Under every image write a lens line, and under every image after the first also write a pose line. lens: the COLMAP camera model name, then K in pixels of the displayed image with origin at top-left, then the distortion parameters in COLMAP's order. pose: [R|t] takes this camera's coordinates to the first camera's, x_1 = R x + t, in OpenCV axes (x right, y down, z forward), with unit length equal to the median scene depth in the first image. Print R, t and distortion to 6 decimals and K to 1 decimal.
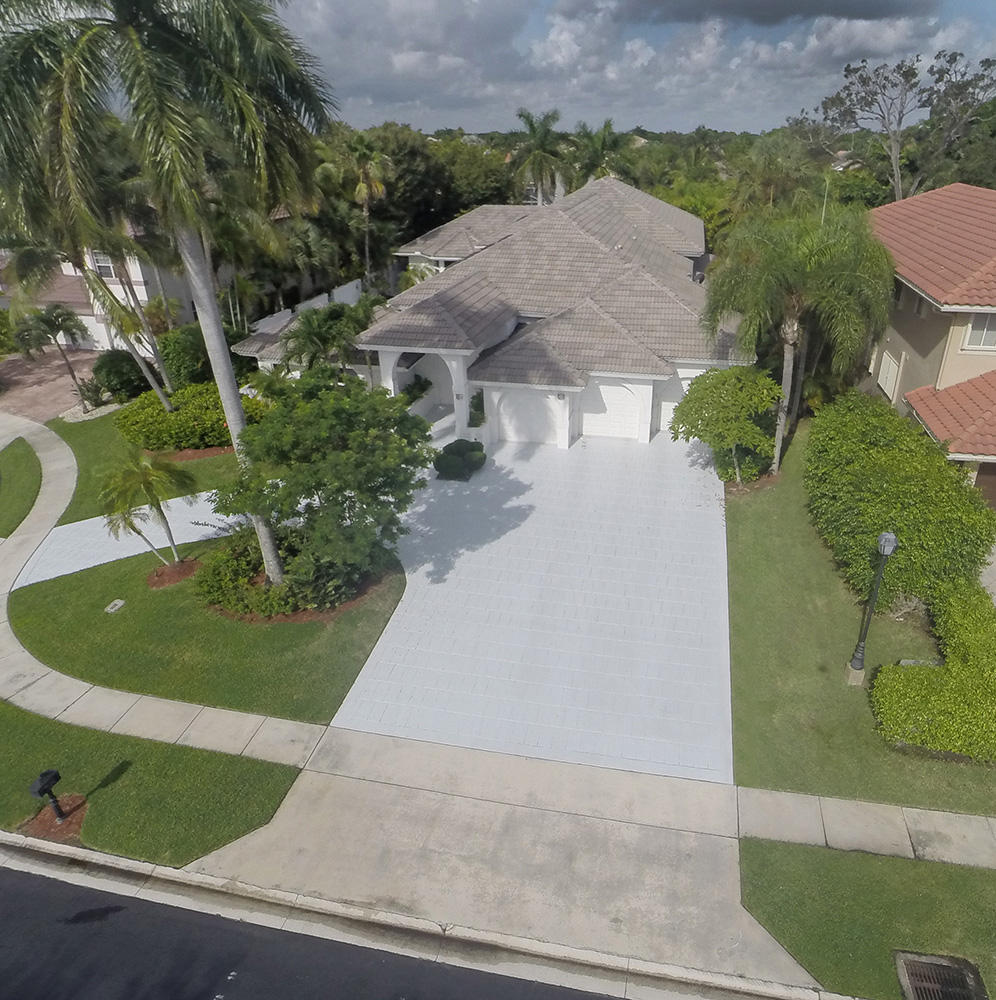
lens RADIAL K [[702.0, 0, 547.0], [0, 702.0, 512.8], [0, 0, 1]] dist [-0.034575, 0.009019]
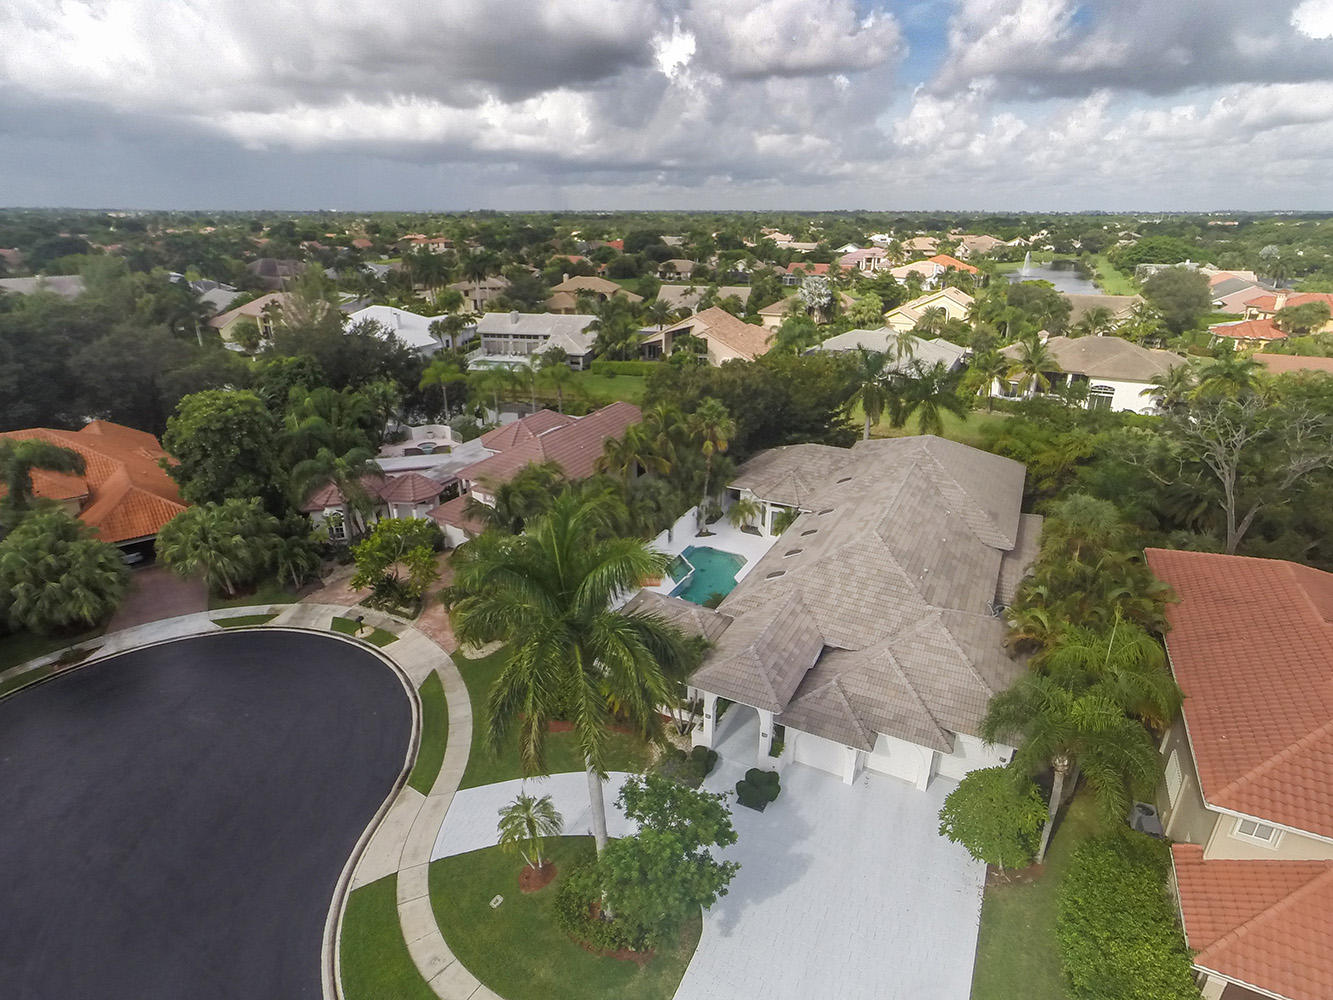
lens RADIAL K [[693.3, 0, 671.8], [0, 693.3, 534.1], [0, 0, 1]] dist [-0.009472, 0.000716]
pose [[0.959404, 0.118336, -0.256010, -0.011638], [-0.133879, 0.990016, -0.044099, -0.417876], [0.248236, 0.076583, 0.965668, -0.222551]]
